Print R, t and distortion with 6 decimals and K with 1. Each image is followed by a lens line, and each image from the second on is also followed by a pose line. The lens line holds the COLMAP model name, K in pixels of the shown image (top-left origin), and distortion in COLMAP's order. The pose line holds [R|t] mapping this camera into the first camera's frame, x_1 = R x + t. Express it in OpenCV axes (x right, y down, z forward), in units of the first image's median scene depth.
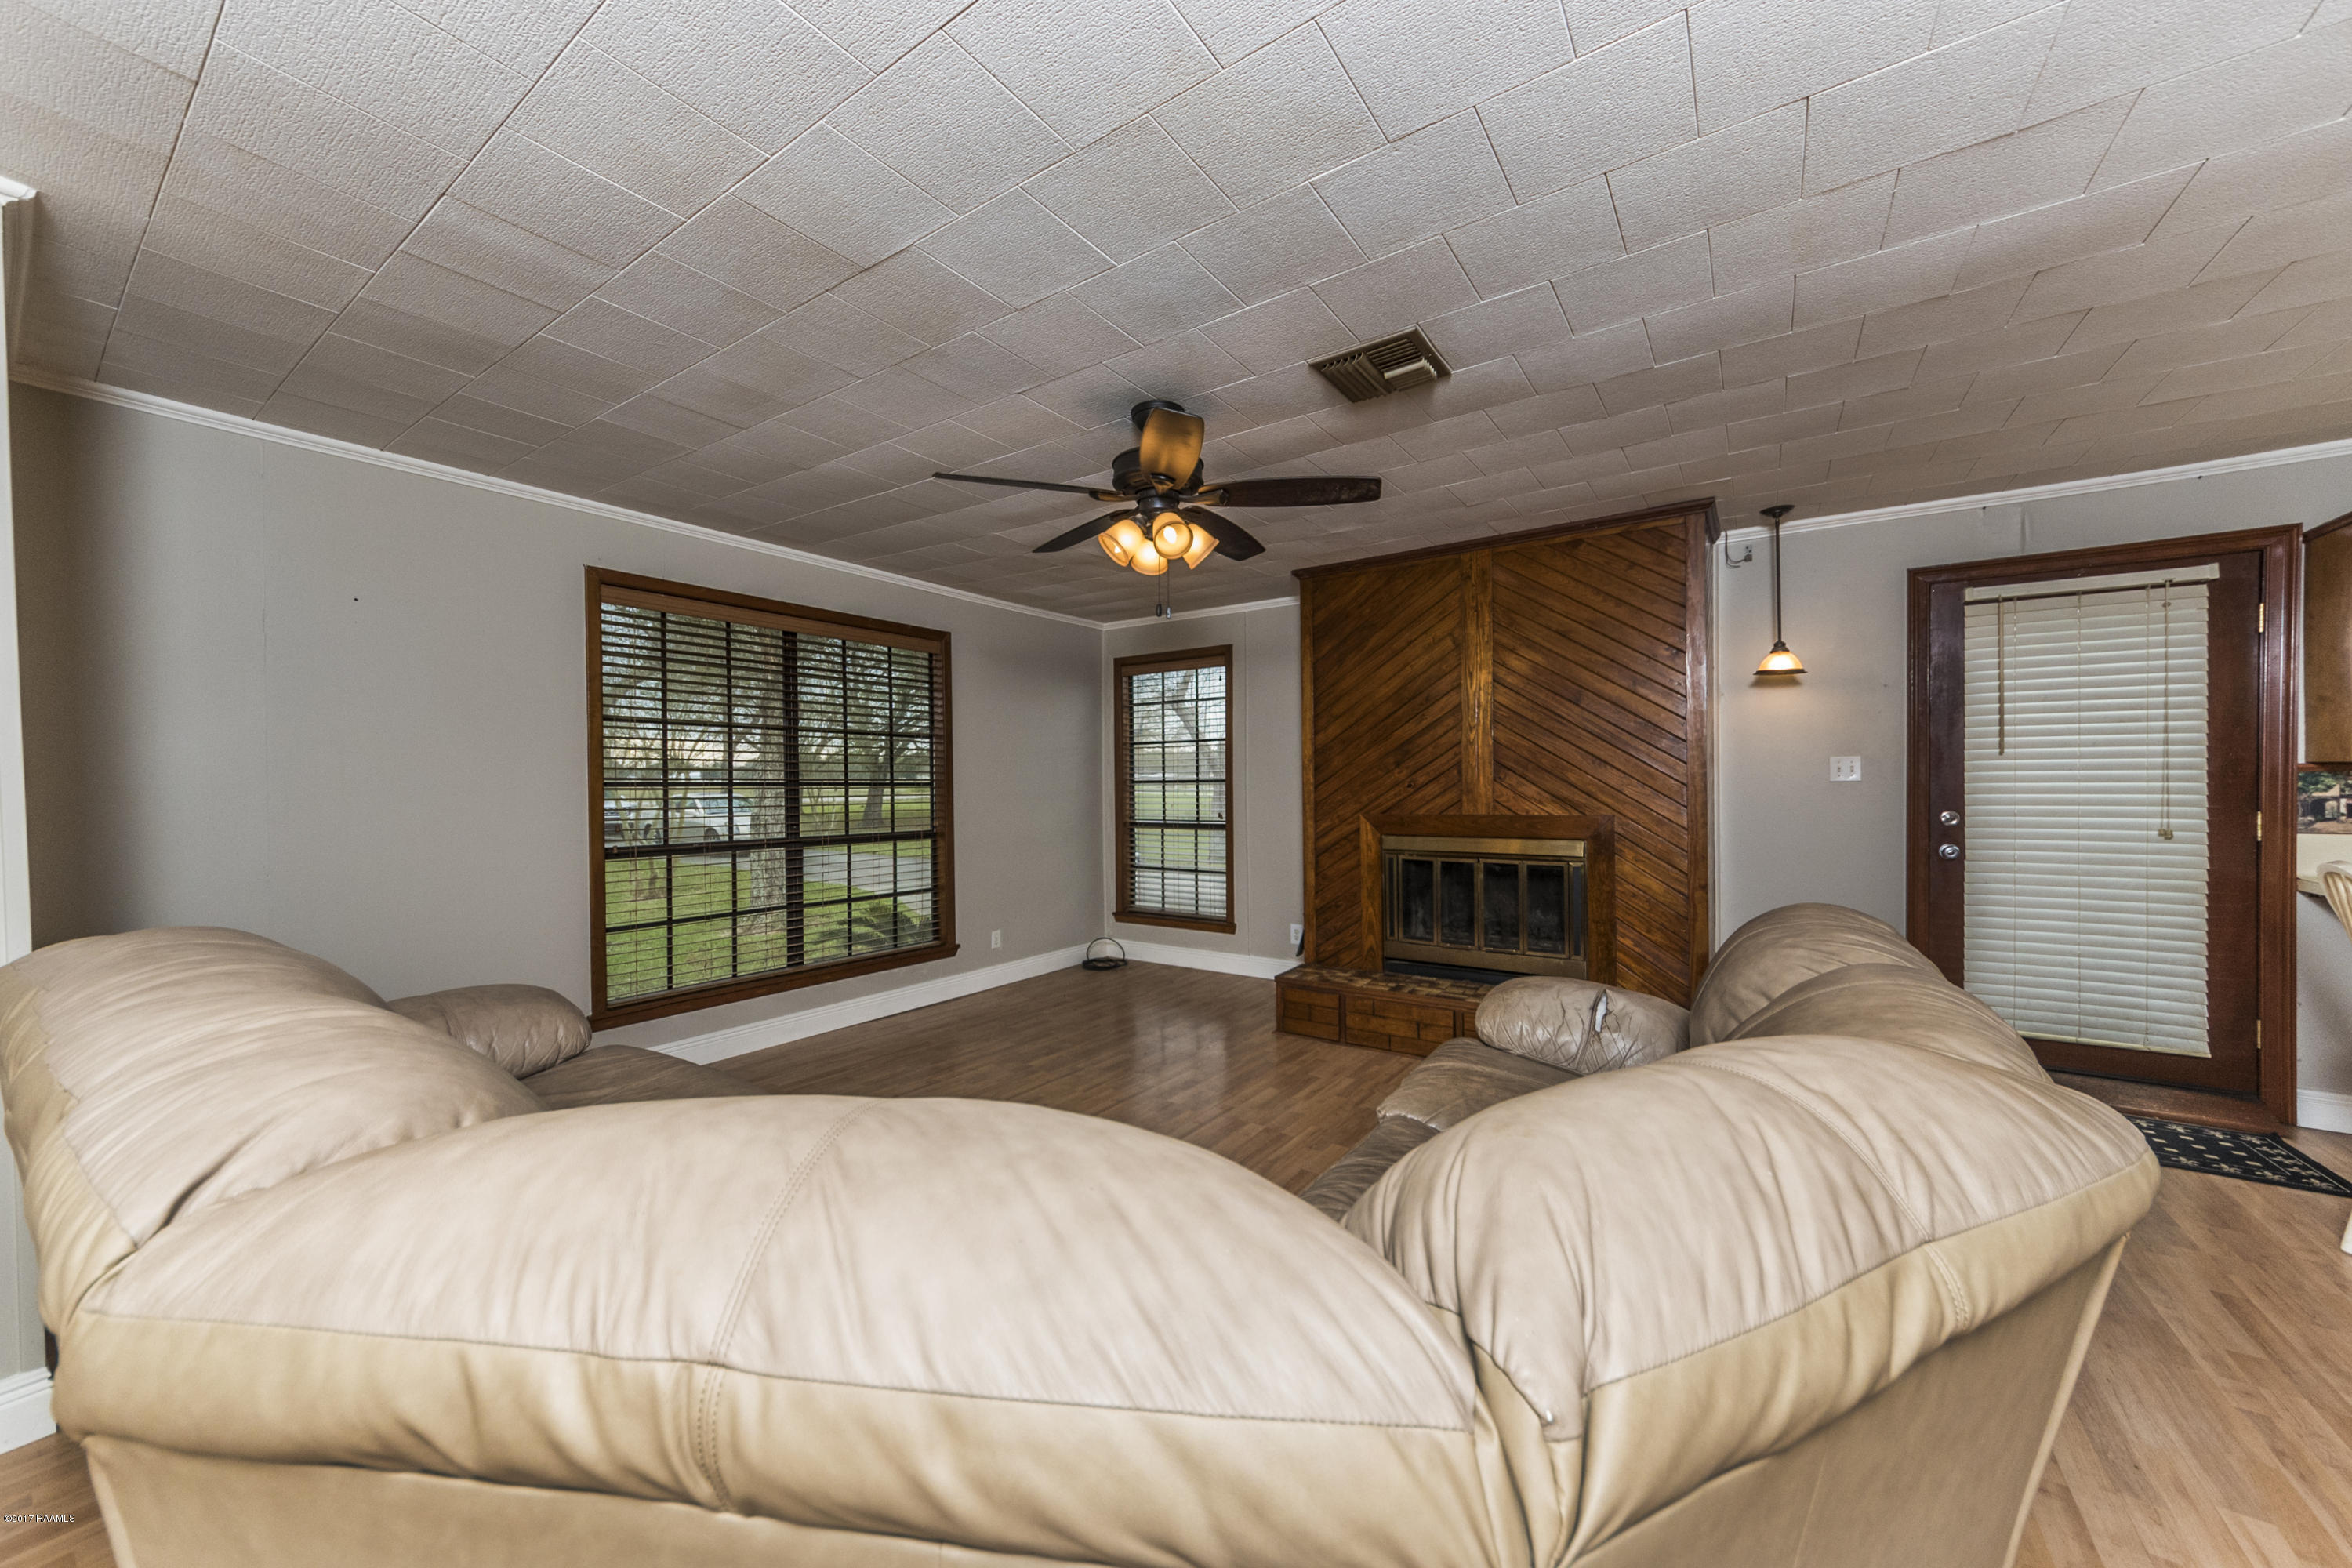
lens RADIAL K [[835.5, 0, 1176.0], [0, 835.5, 784.0], [0, 0, 1]] dist [0.000191, 0.000004]
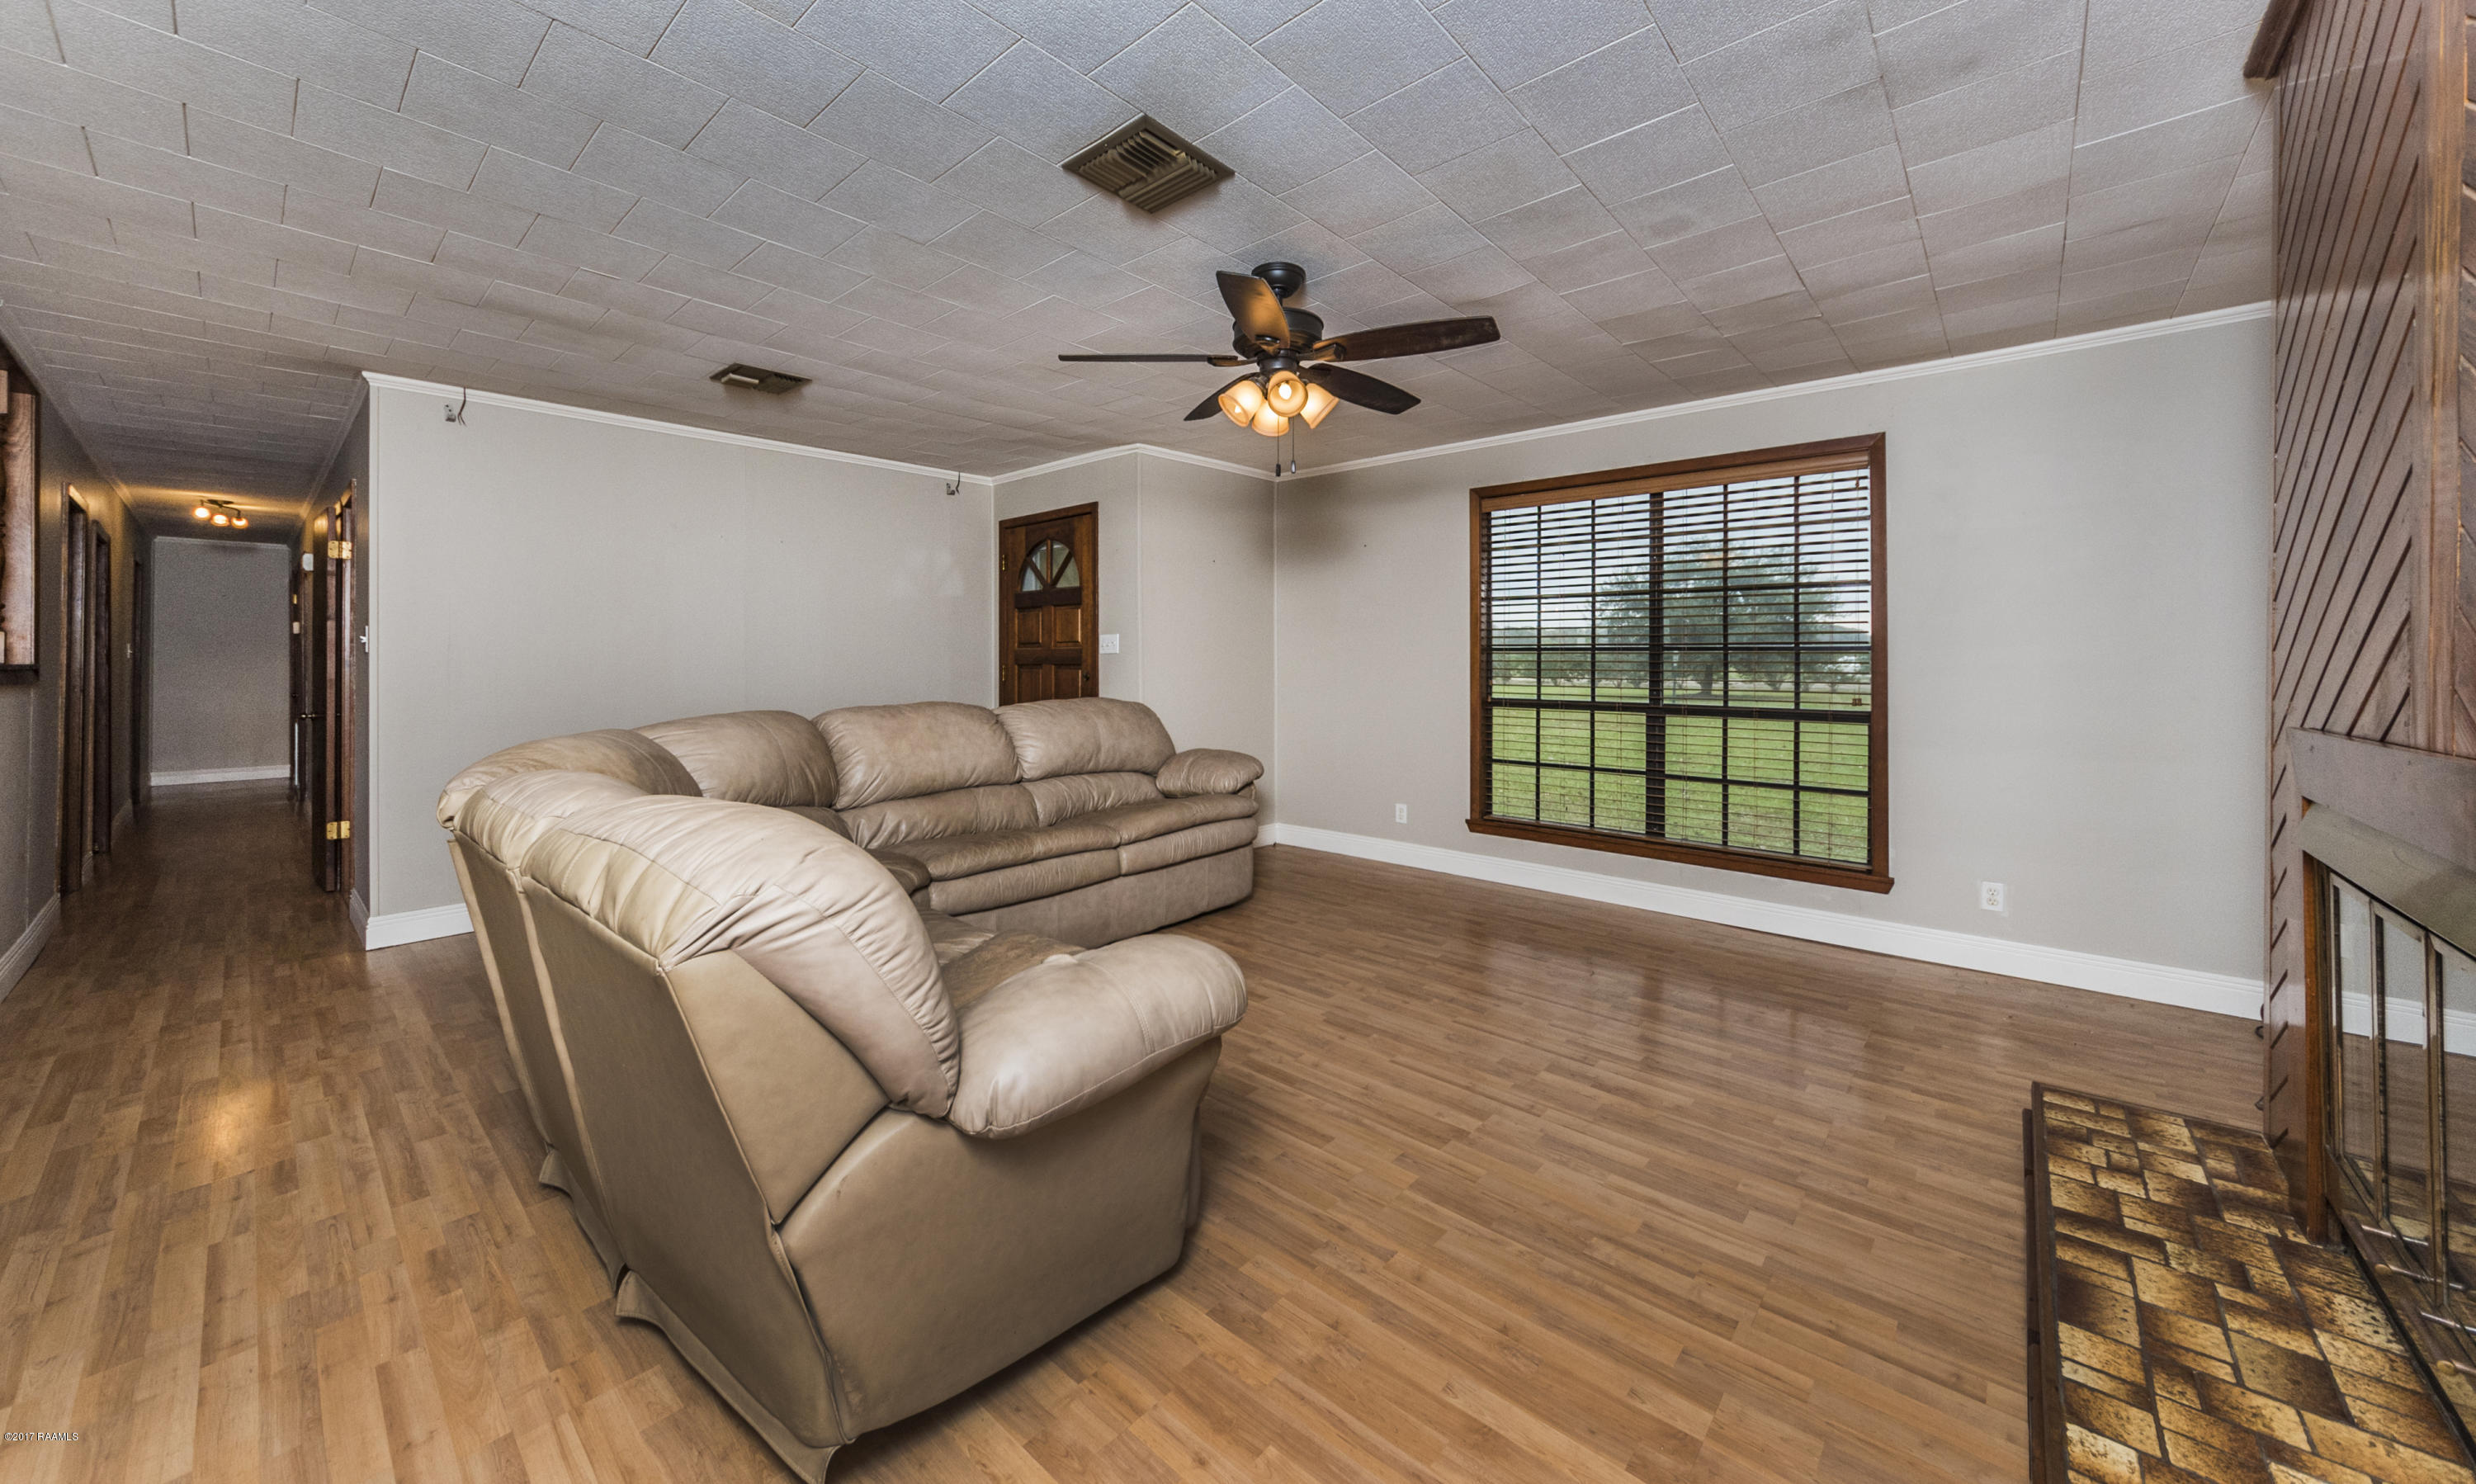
lens RADIAL K [[879.0, 0, 1237.3], [0, 879.0, 646.6], [0, 0, 1]] dist [0.000318, 0.000001]
pose [[-0.126569, -0.013334, -0.991868, 0.662711], [0.001172, 0.999907, -0.013591, 0.011644], [0.991957, -0.002882, -0.126542, 0.688910]]
